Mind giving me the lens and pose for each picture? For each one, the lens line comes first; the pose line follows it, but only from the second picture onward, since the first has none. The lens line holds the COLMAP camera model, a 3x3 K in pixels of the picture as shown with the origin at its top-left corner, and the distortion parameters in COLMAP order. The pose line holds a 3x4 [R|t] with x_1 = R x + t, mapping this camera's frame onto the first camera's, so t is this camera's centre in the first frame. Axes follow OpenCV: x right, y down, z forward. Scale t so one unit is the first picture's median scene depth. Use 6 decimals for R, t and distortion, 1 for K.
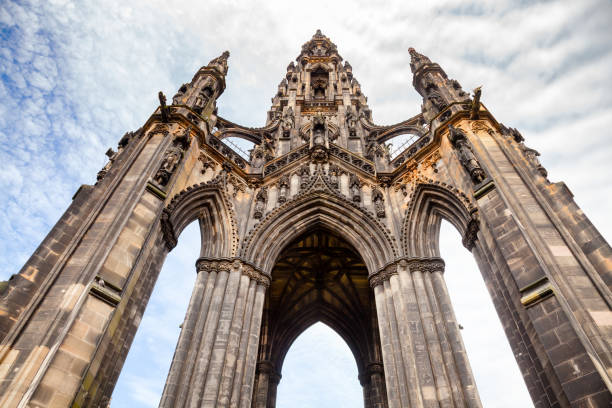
lens RADIAL K [[415.6, 0, 302.5], [0, 415.6, 205.4], [0, 0, 1]] dist [-0.082223, 0.007456]
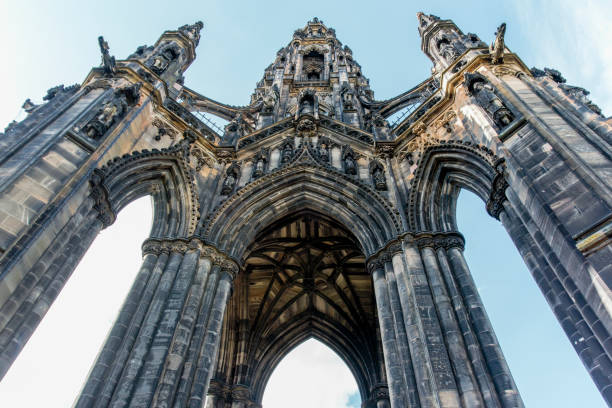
lens RADIAL K [[463.2, 0, 306.6], [0, 463.2, 210.0], [0, 0, 1]] dist [0.008555, 0.004745]
pose [[0.999855, -0.017007, -0.000540, 0.044597], [0.016945, 0.998090, -0.059412, 0.111547], [0.001549, 0.059394, 0.998233, 0.110320]]
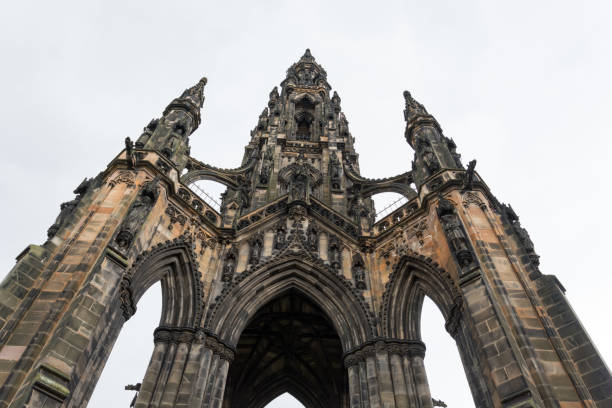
lens RADIAL K [[463.2, 0, 306.6], [0, 463.2, 210.0], [0, 0, 1]] dist [0.008555, 0.004745]
pose [[0.996079, 0.064292, 0.060778, -0.004780], [-0.061884, 0.997253, -0.040715, -0.092184], [-0.063229, 0.036794, 0.997321, -0.034905]]
